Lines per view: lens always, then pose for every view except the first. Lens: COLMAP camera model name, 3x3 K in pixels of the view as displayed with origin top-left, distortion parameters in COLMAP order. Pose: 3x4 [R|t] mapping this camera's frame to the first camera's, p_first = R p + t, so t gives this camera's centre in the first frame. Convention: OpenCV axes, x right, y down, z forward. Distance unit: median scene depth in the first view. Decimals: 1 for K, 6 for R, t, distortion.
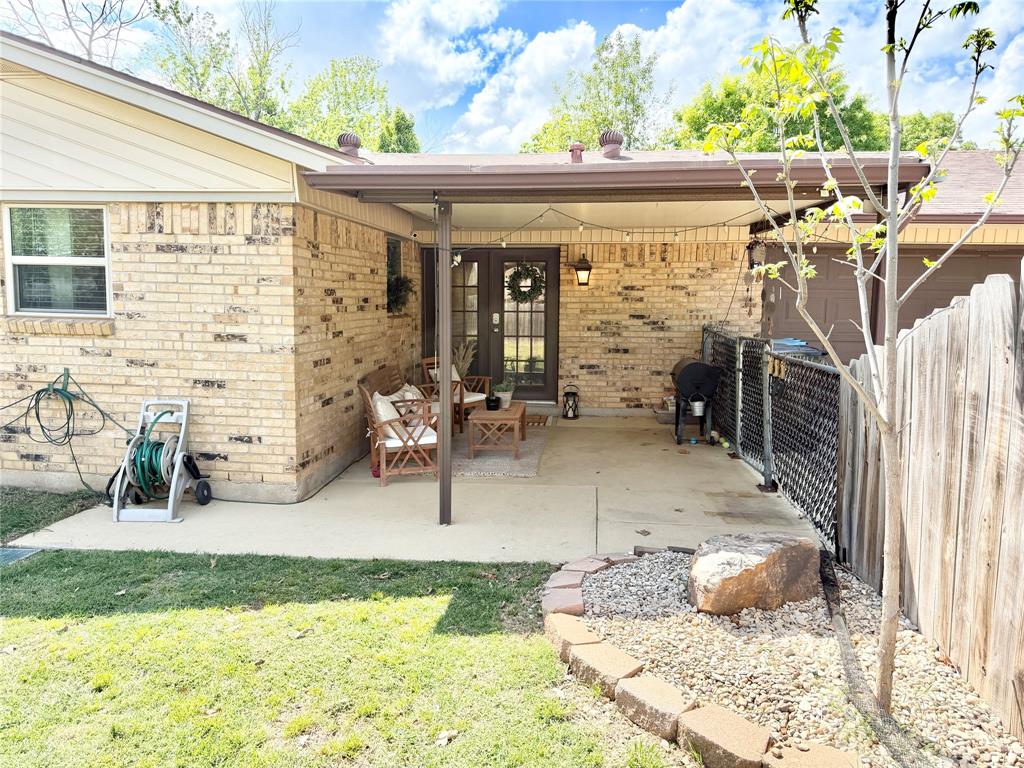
lens RADIAL K [[723.2, 0, 515.1], [0, 723.2, 390.6], [0, 0, 1]] dist [0.053365, -0.051391]
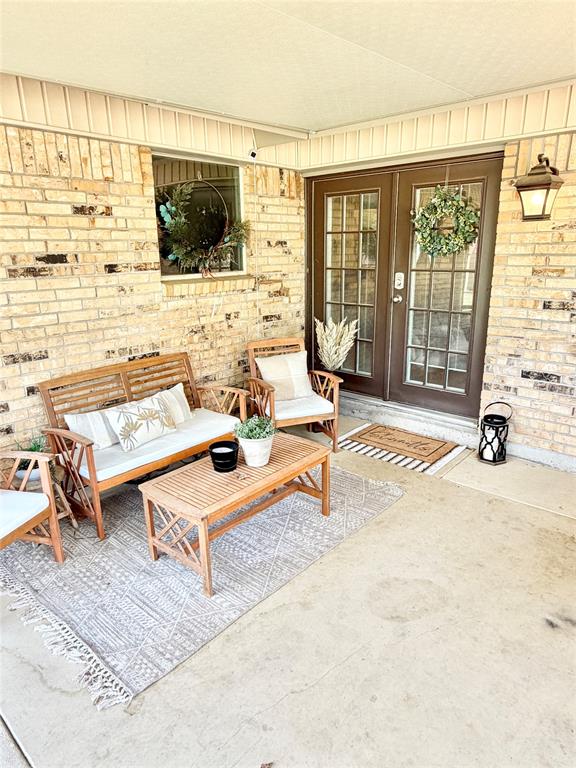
lens RADIAL K [[492.8, 0, 287.3], [0, 492.8, 381.7], [0, 0, 1]] dist [-0.008638, 0.000540]
pose [[0.810562, 0.137323, -0.569325, 0.164120], [-0.057709, 0.986118, 0.155693, -0.077171], [0.582802, -0.093344, 0.807235, 0.606719]]
